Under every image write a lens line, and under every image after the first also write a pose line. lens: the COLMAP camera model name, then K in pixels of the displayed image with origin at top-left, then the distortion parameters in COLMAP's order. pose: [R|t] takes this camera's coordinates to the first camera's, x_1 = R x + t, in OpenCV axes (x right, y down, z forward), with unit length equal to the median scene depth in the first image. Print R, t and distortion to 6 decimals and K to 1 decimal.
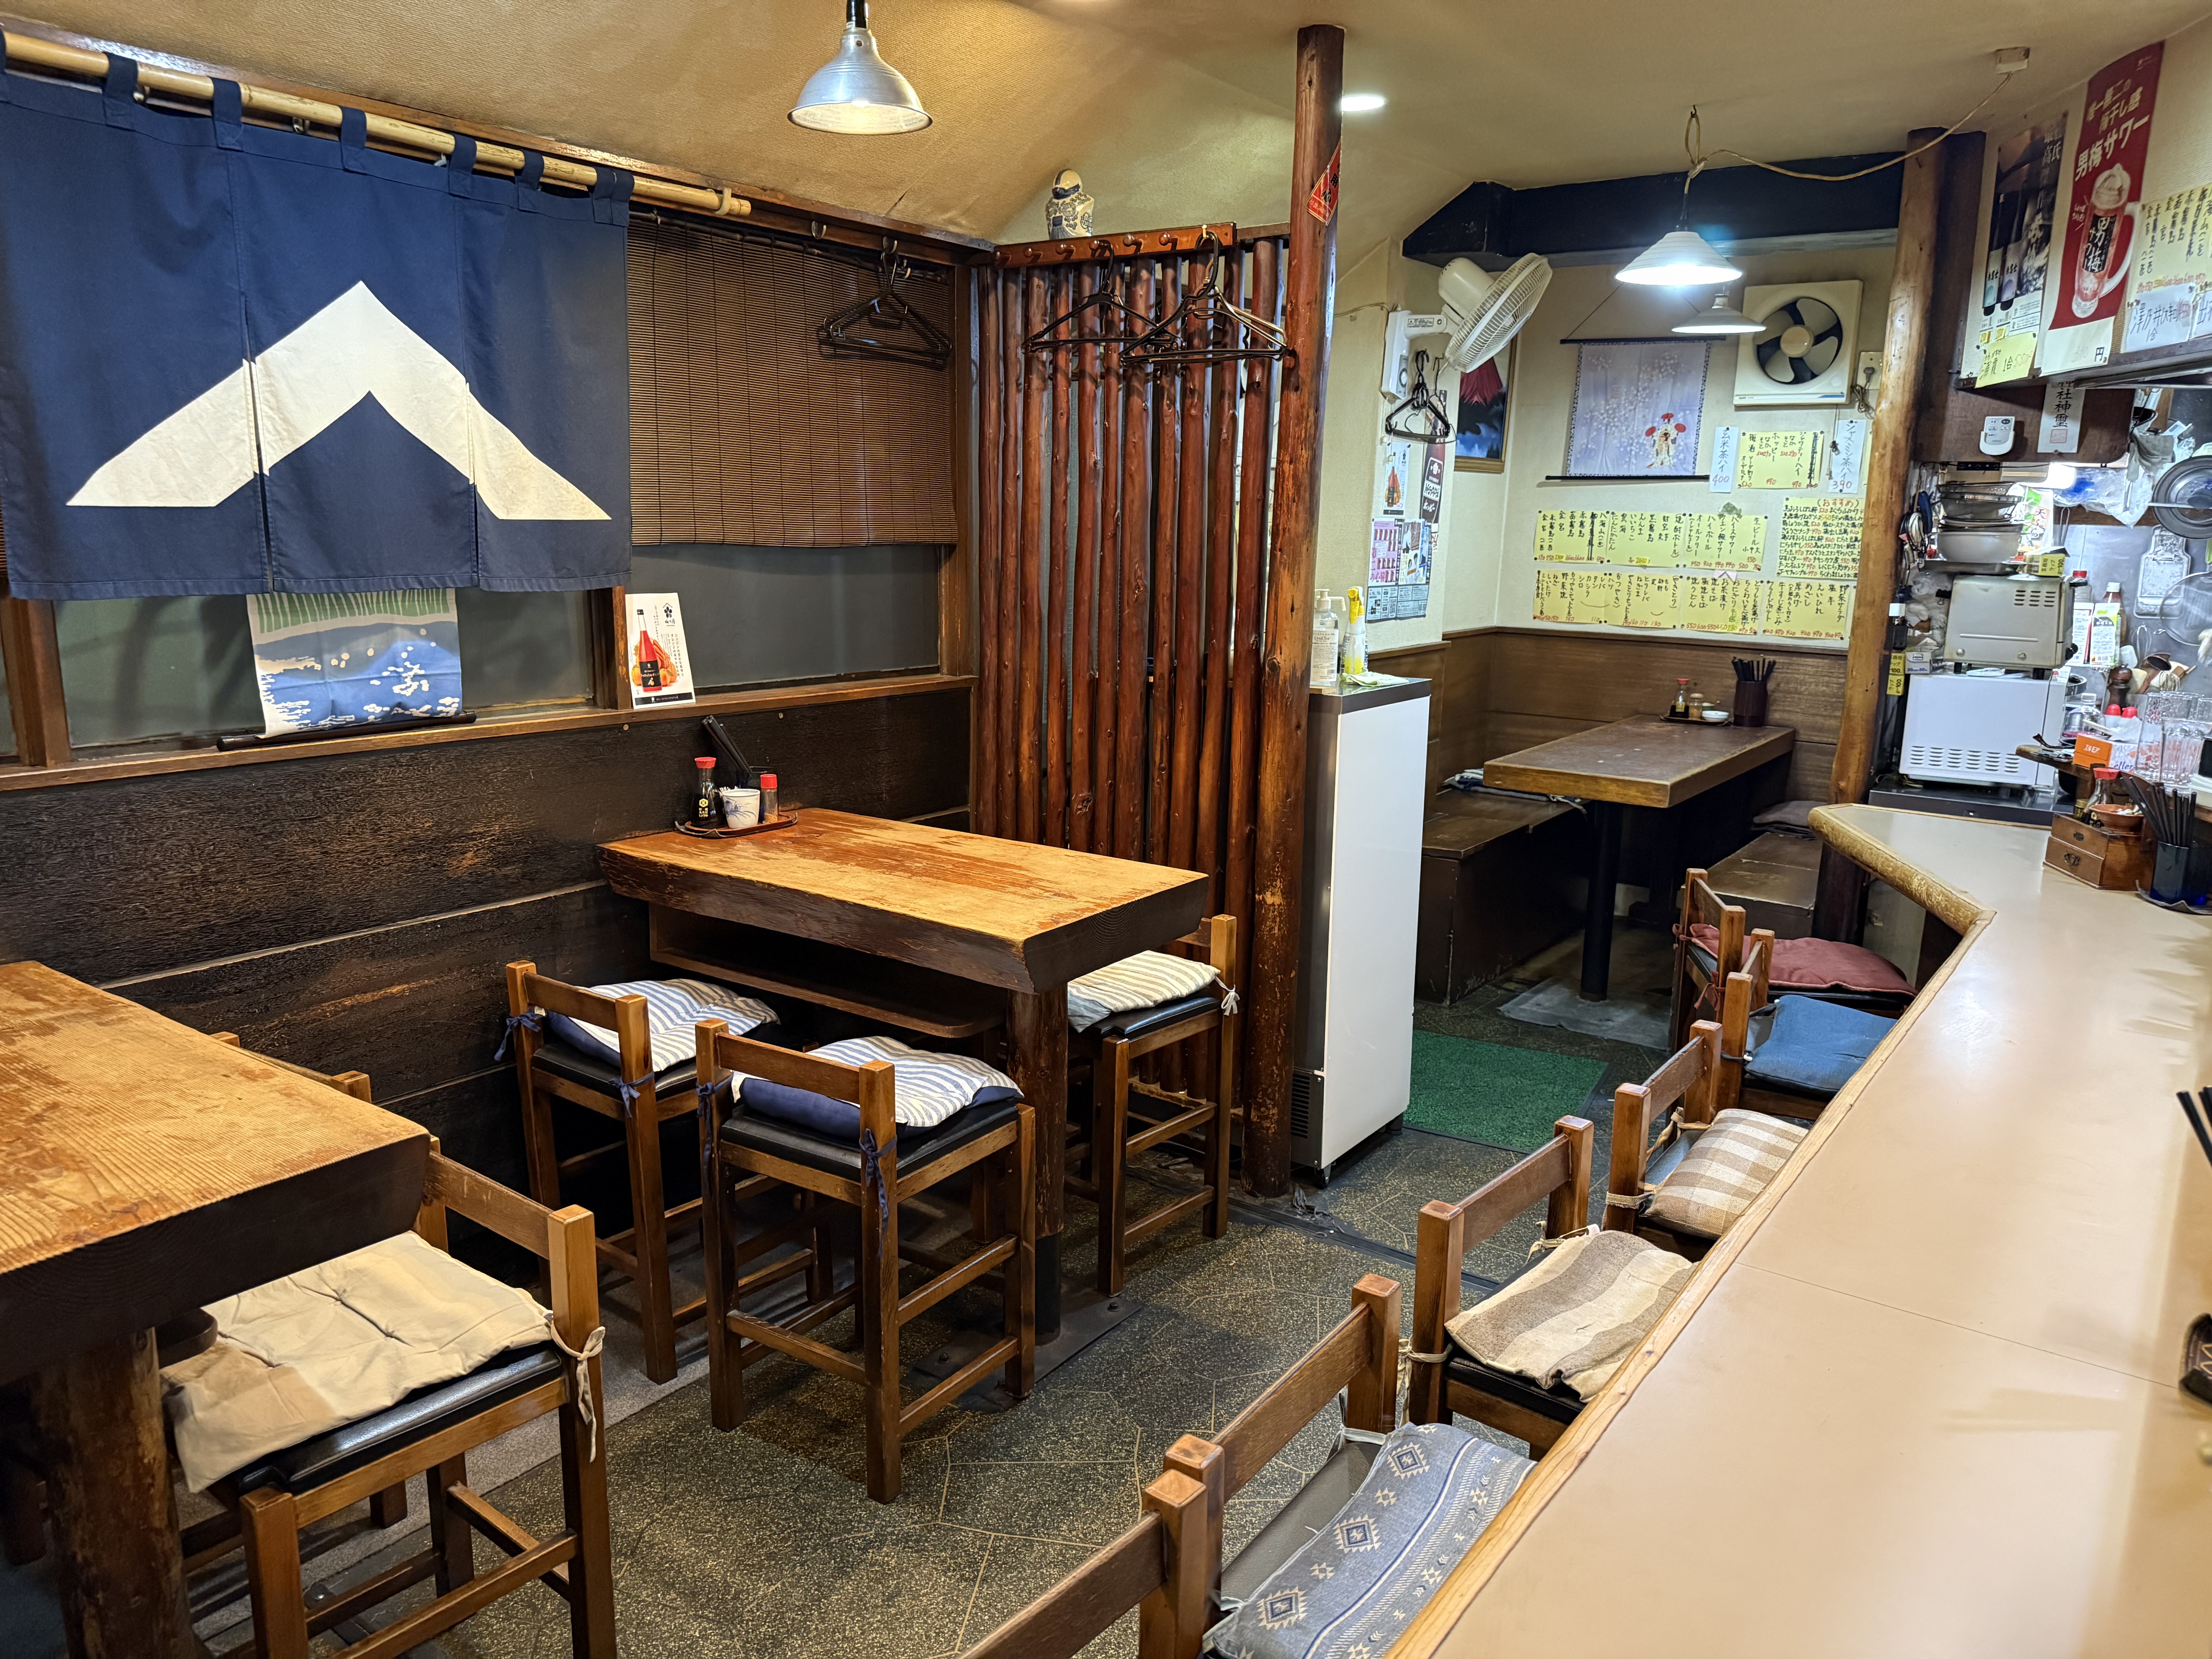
lens RADIAL K [[1572.6, 0, 1101.2], [0, 1572.6, 825.3], [0, 0, 1]] dist [0.009491, -0.000336]
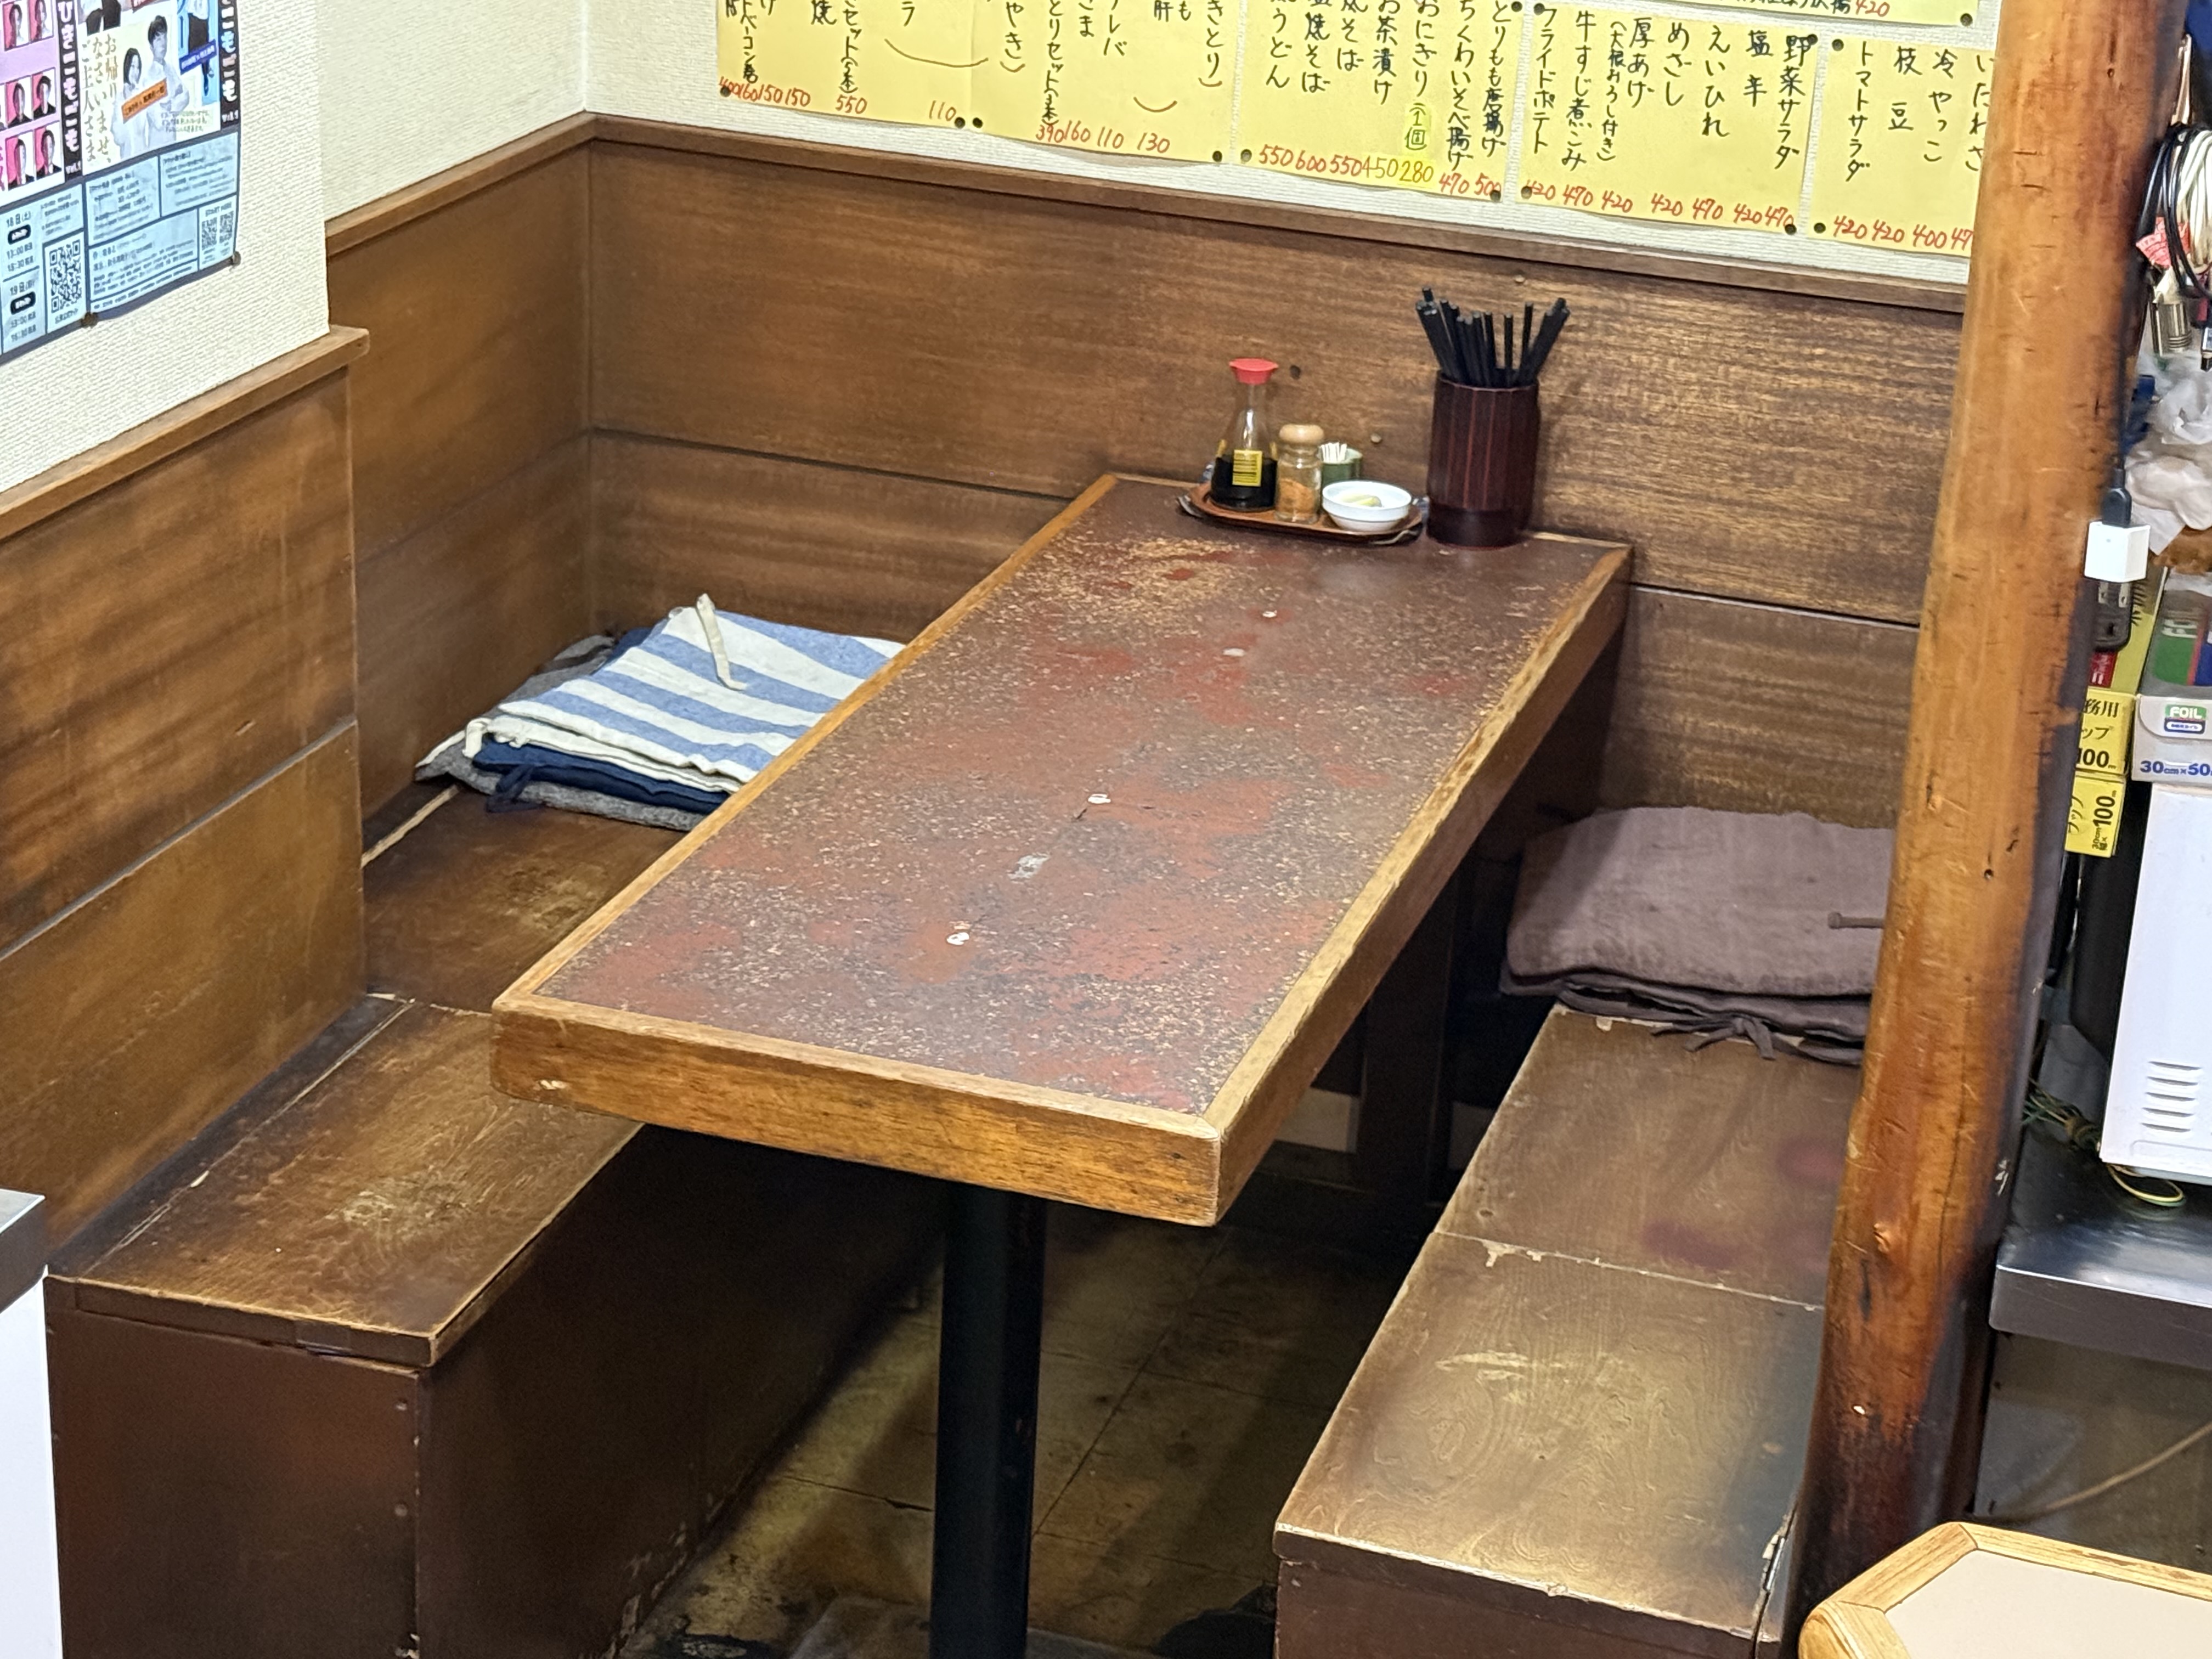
lens RADIAL K [[4085.3, 0, 1106.5], [0, 4085.3, 835.7], [0, 0, 1]] dist [0.262372, 0.000000]
pose [[0.949433, -0.097051, 0.298594, 0.127337], [0.038234, 0.979688, 0.196850, -0.158350], [-0.311634, -0.175480, 0.933858, 0.335728]]
